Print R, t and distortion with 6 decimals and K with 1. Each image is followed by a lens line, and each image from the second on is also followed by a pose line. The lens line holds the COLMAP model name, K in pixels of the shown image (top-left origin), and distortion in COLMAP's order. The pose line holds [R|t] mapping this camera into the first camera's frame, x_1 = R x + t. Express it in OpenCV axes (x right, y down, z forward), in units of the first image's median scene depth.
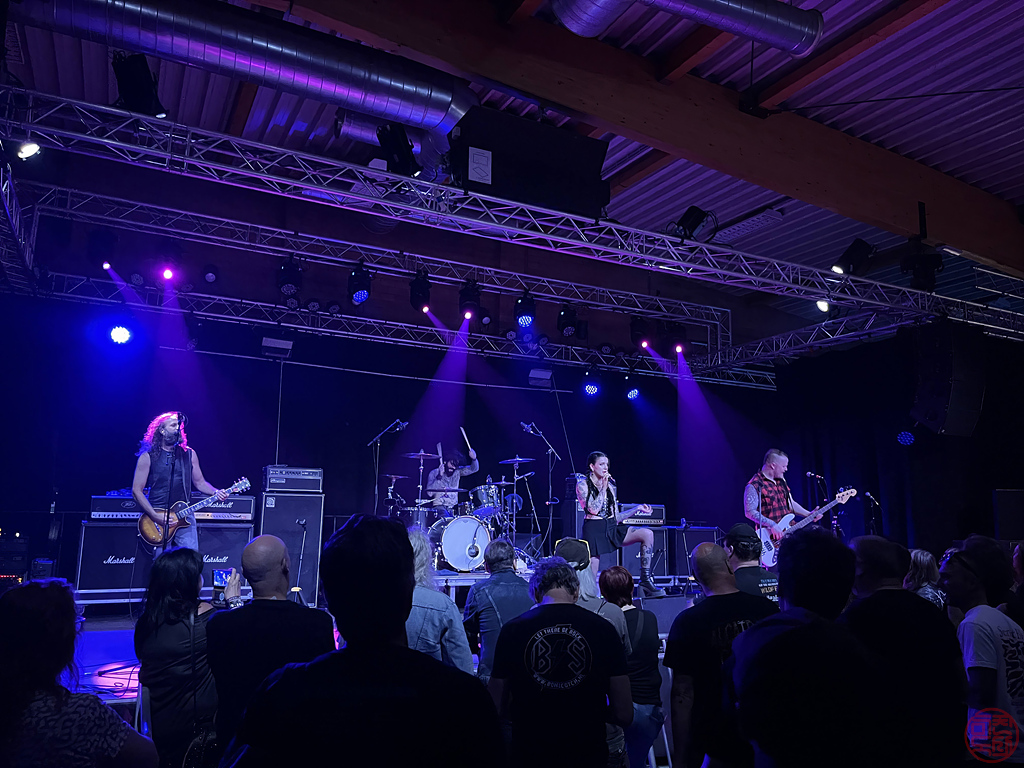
lens RADIAL K [[770.6, 0, 512.0], [0, 770.6, 384.0], [0, 0, 1]] dist [0.010309, -0.001385]
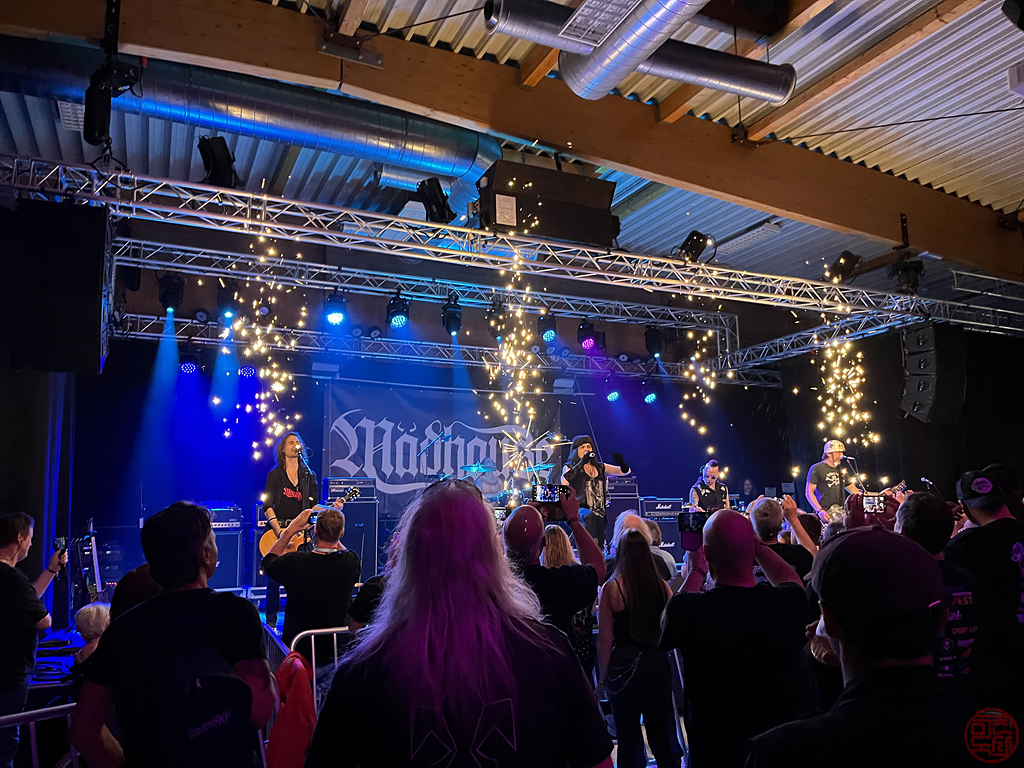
lens RADIAL K [[770.6, 0, 512.0], [0, 770.6, 384.0], [0, 0, 1]] dist [0.010309, -0.001385]
pose [[0.998643, -0.044901, -0.026381, -0.010493], [0.044717, 0.998971, -0.007514, -0.010118], [0.026691, 0.006324, 0.999624, -0.126314]]
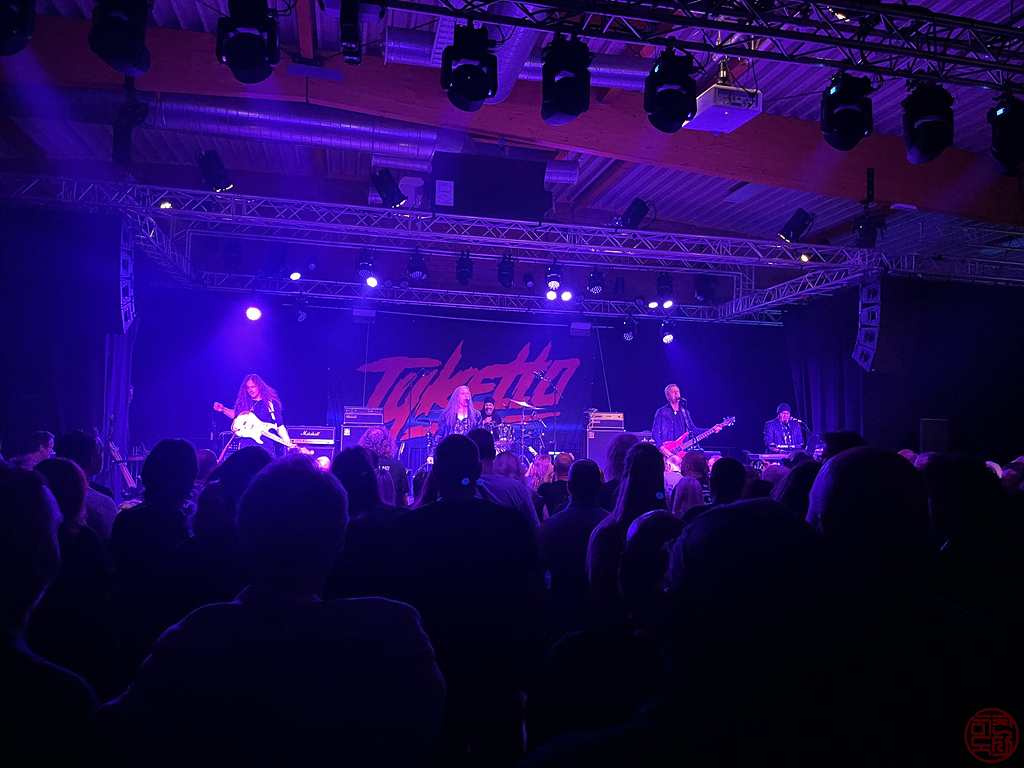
lens RADIAL K [[770.6, 0, 512.0], [0, 770.6, 384.0], [0, 0, 1]] dist [0.010309, -0.001385]
pose [[0.969744, -0.018606, -0.243414, 0.324131], [0.040078, 0.995696, 0.083560, -0.039408], [0.240812, -0.090787, 0.966316, -0.280185]]
